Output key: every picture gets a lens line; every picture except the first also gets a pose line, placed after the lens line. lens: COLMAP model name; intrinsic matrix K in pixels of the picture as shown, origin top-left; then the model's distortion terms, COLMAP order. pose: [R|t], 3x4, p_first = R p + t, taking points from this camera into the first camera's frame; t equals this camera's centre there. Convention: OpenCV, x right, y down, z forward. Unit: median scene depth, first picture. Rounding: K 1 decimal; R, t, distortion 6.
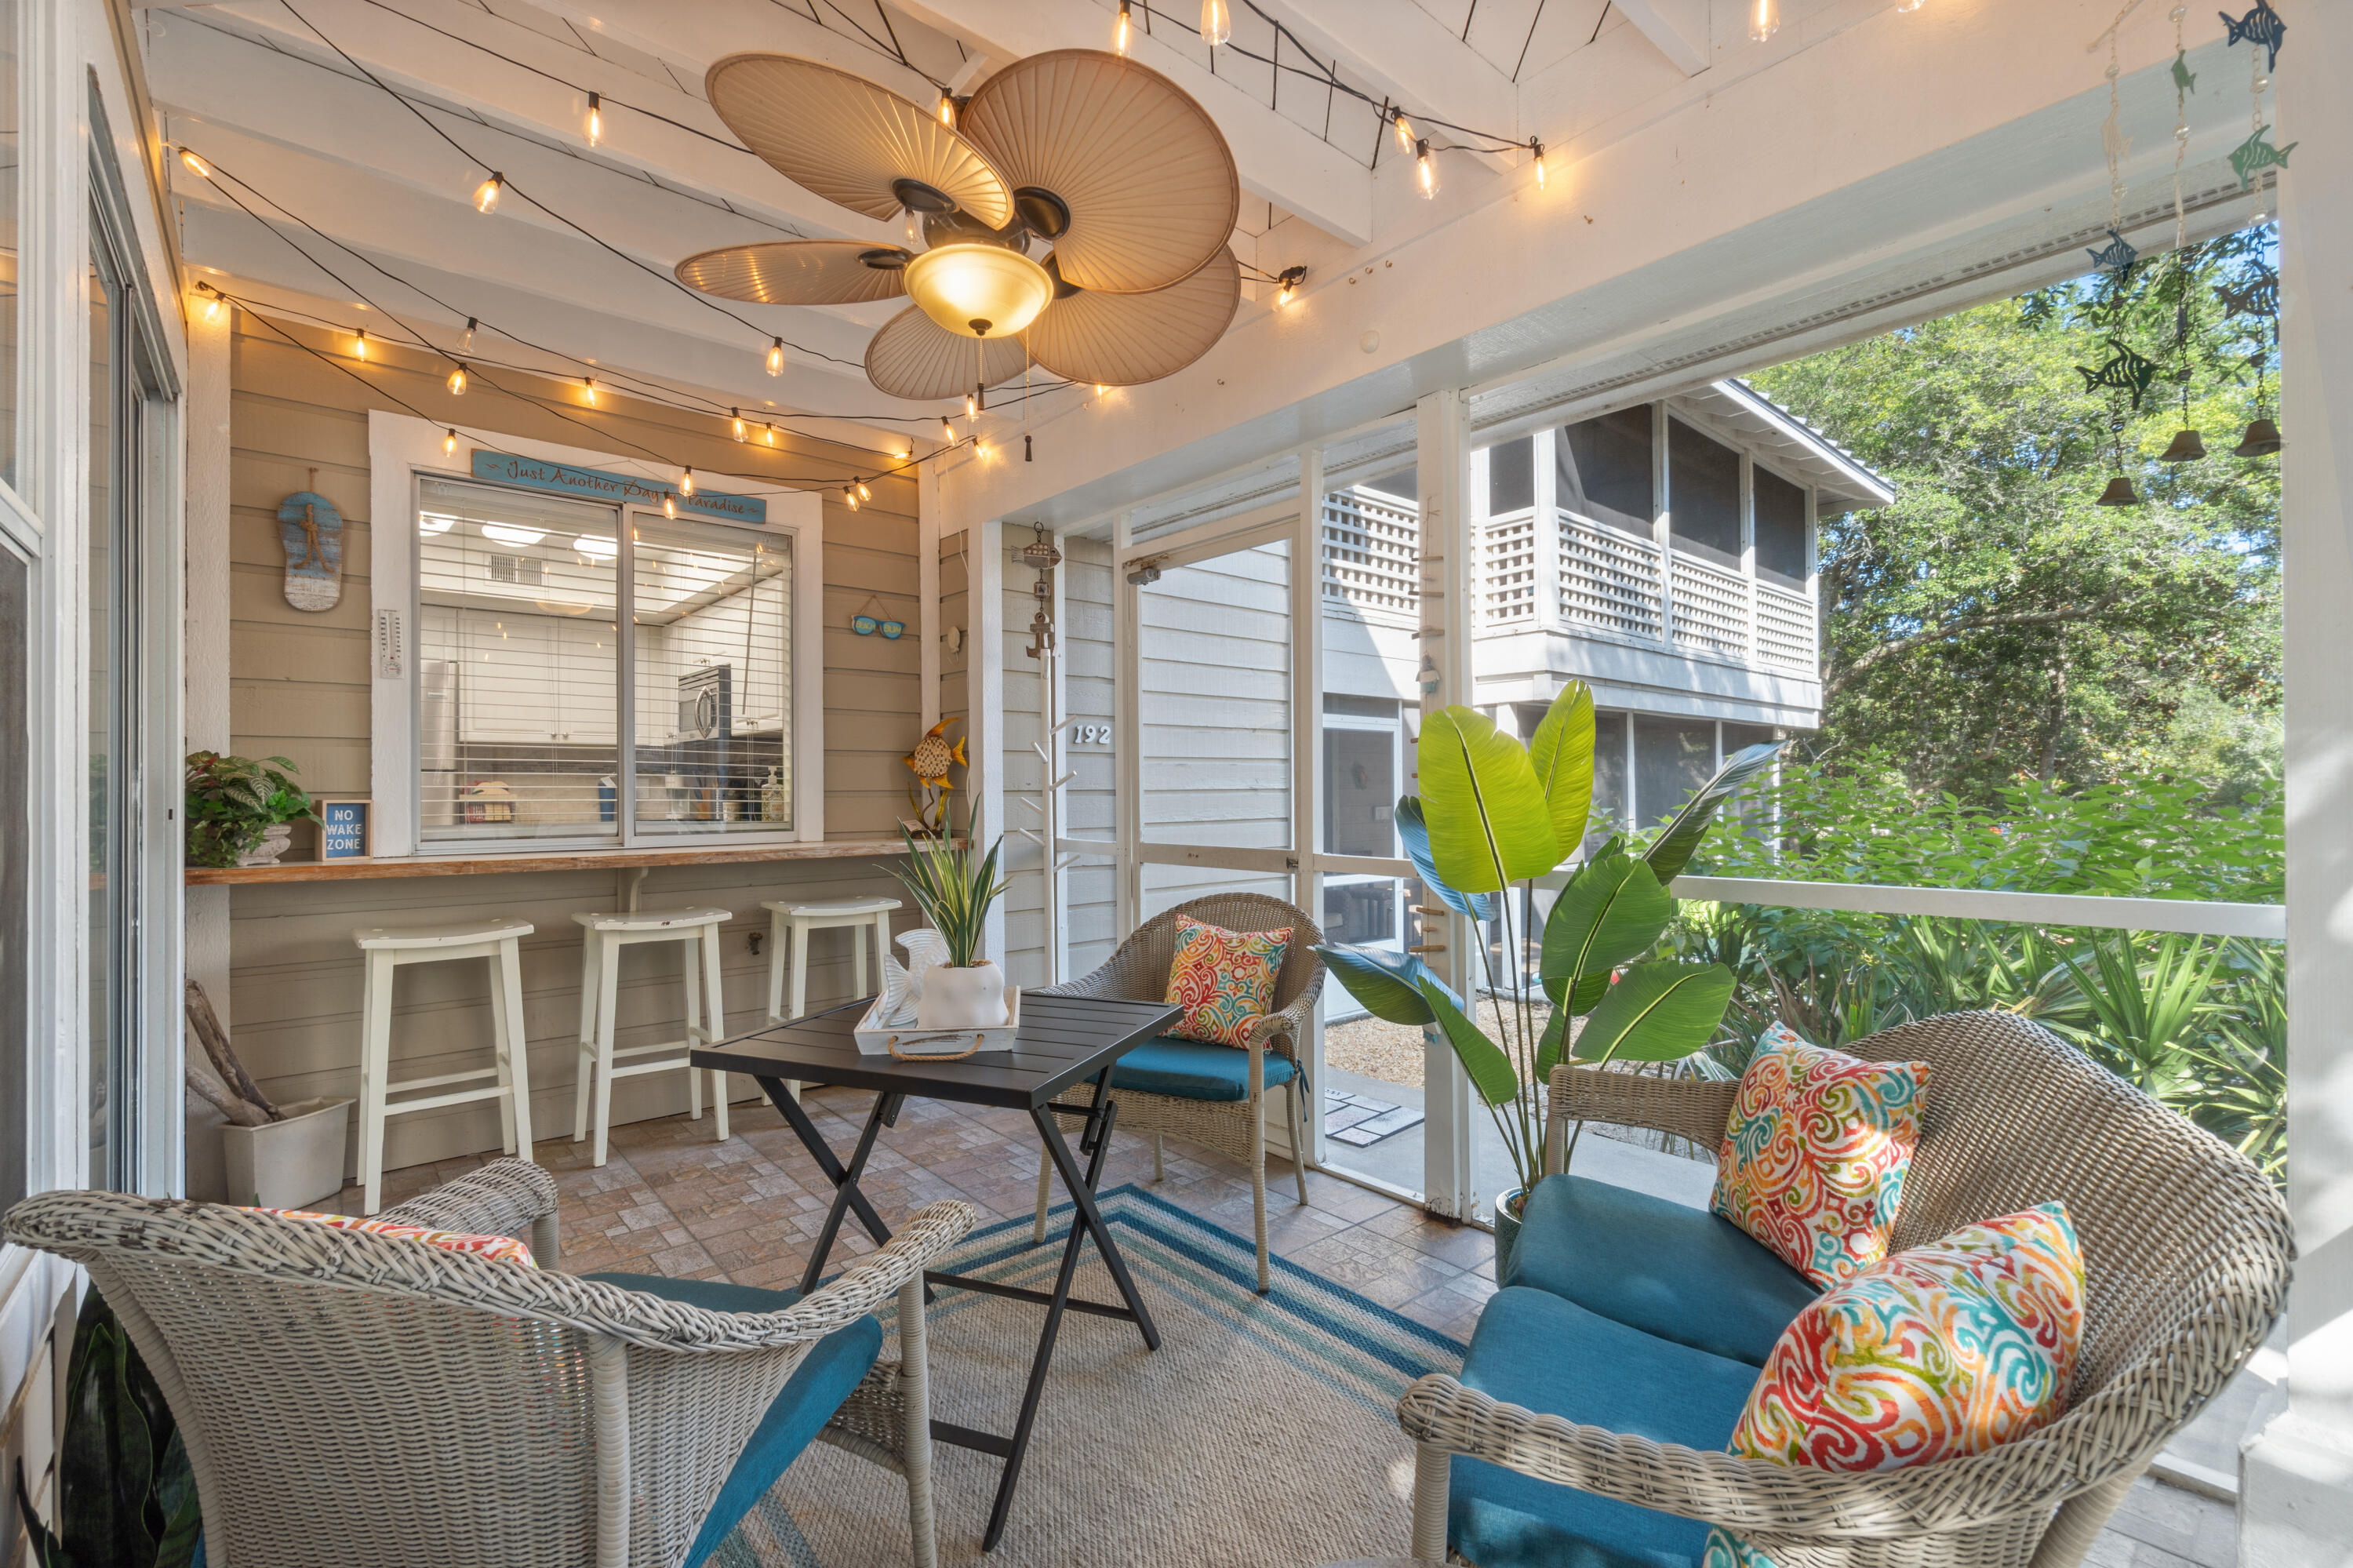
lens RADIAL K [[1022.7, 0, 1176.5], [0, 1022.7, 780.9], [0, 0, 1]] dist [0.001919, 0.000643]
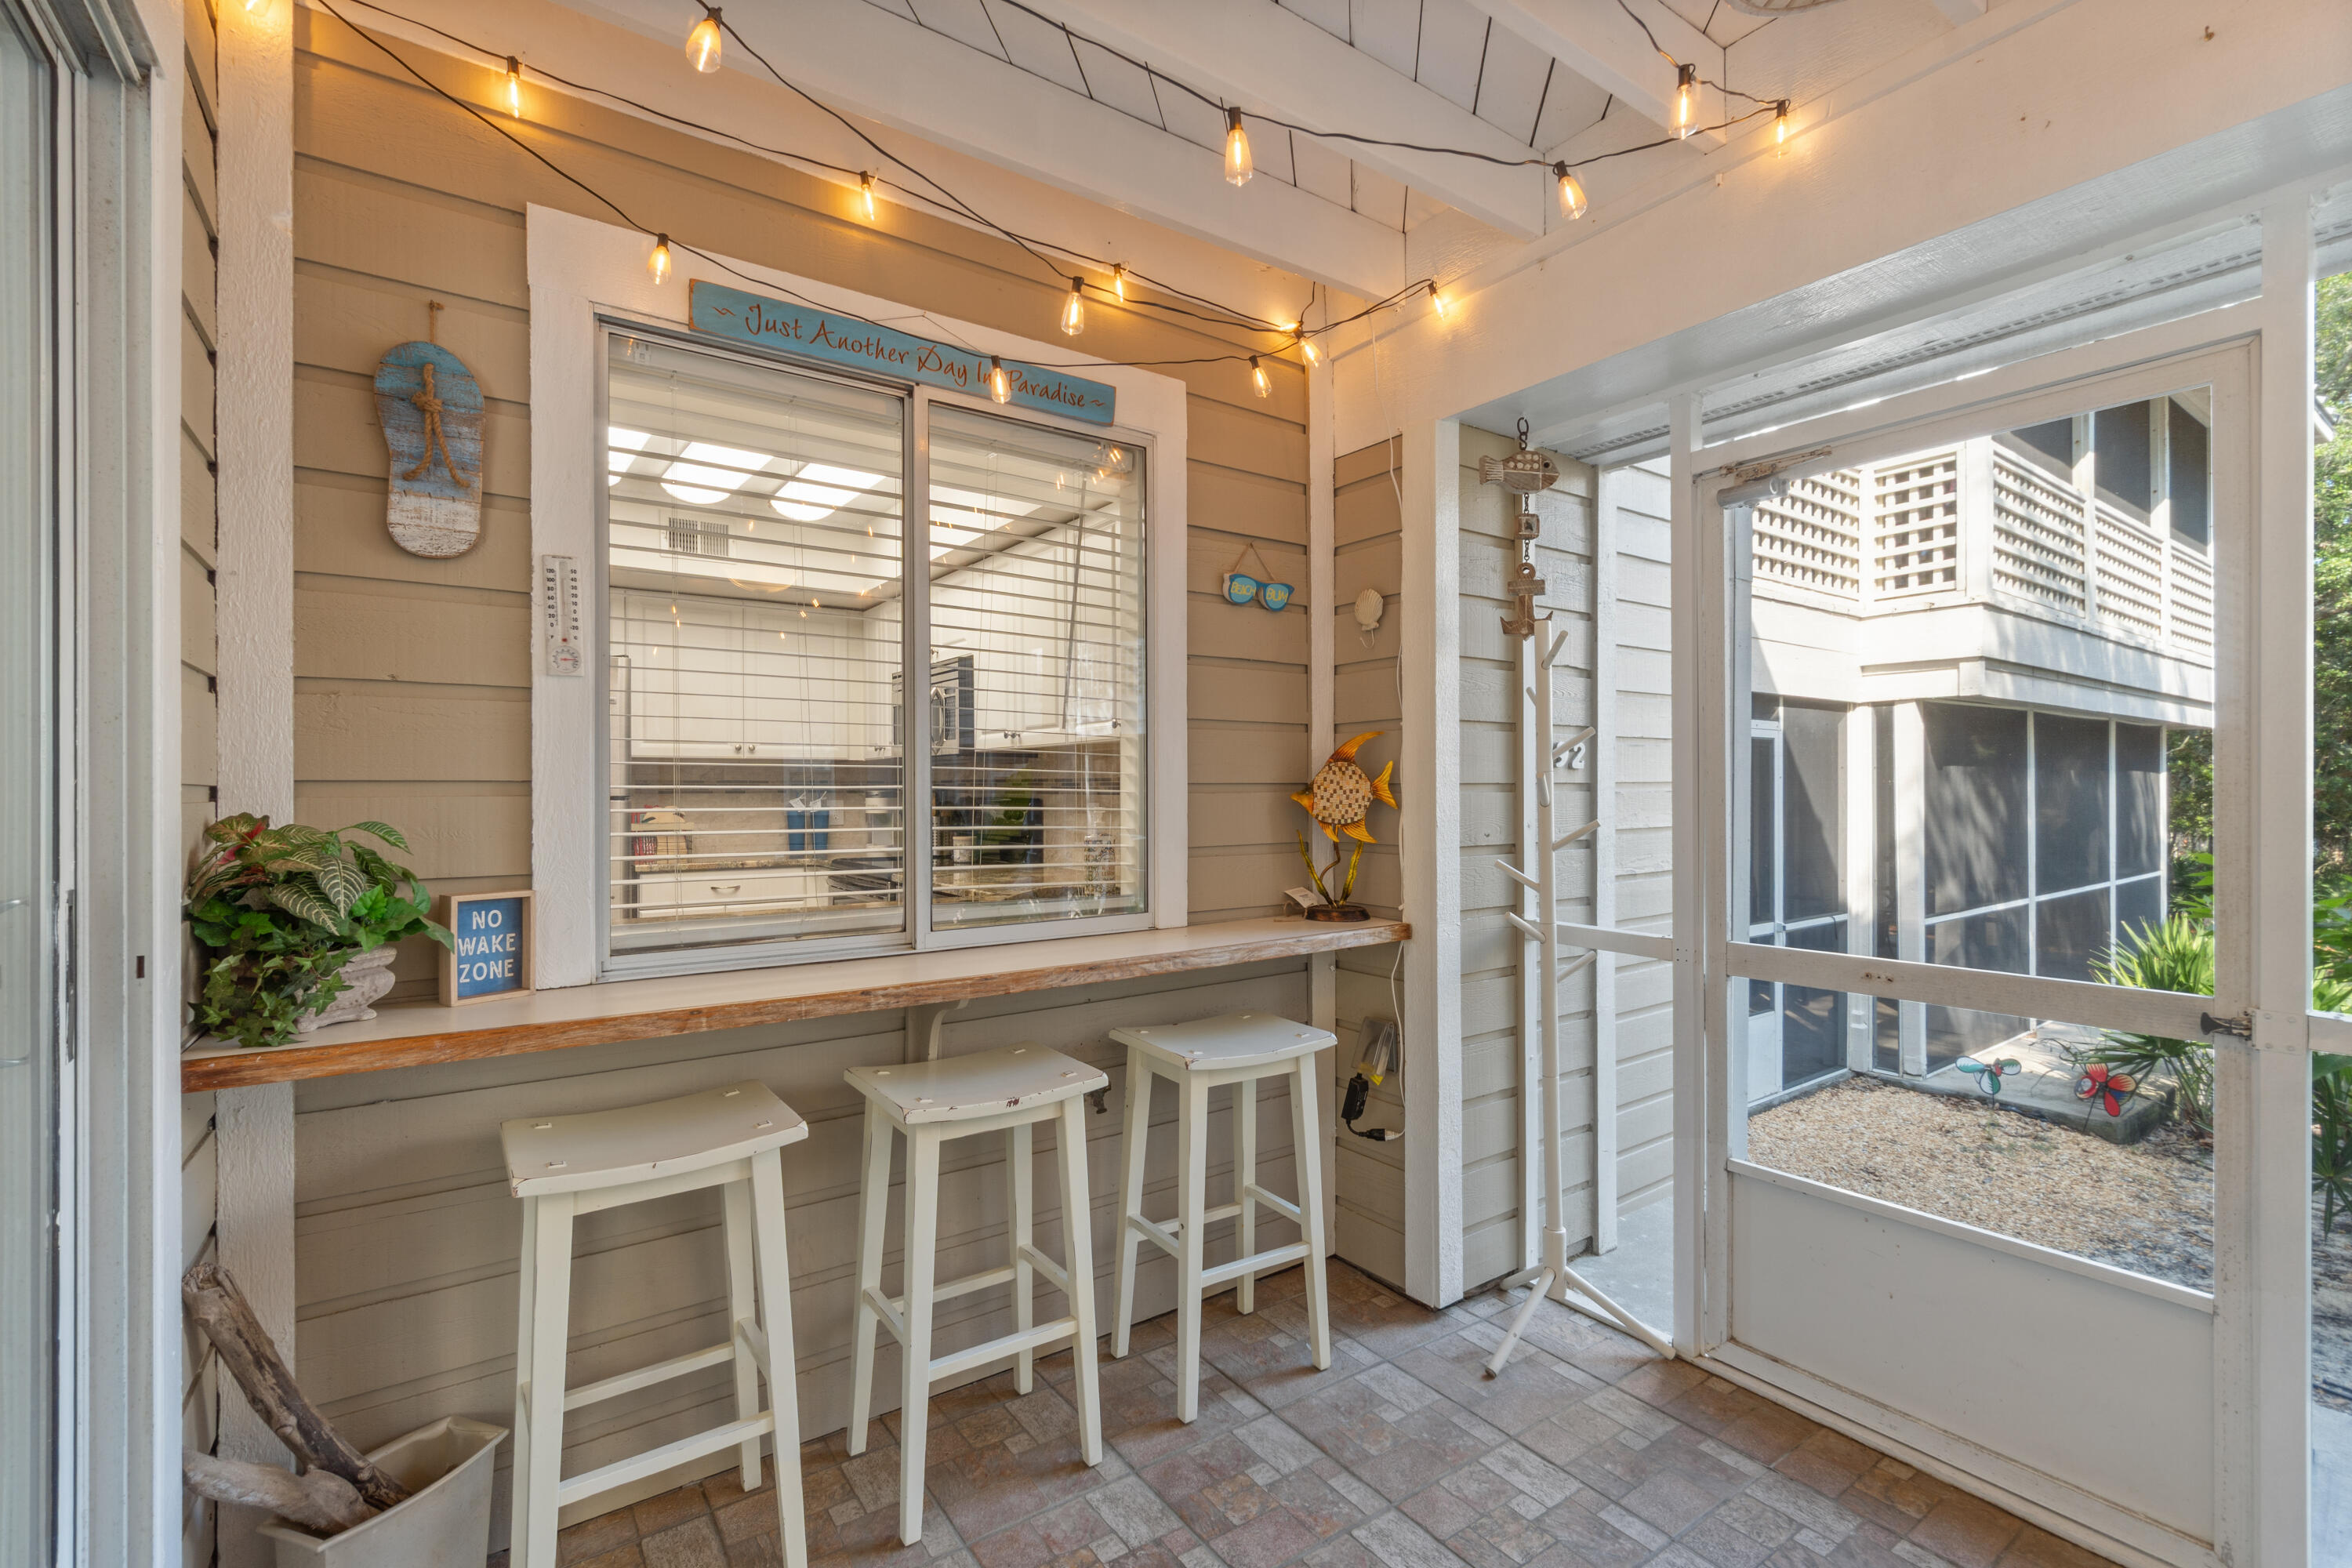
lens RADIAL K [[1023.5, 0, 1176.0], [0, 1023.5, 784.0], [0, 0, 1]] dist [-0.000179, 0.000174]
pose [[0.995172, 0.002041, -0.098130, -0.333678], [-0.001402, 0.999977, 0.006585, -0.039548], [0.098141, -0.006416, 0.995152, 0.418407]]
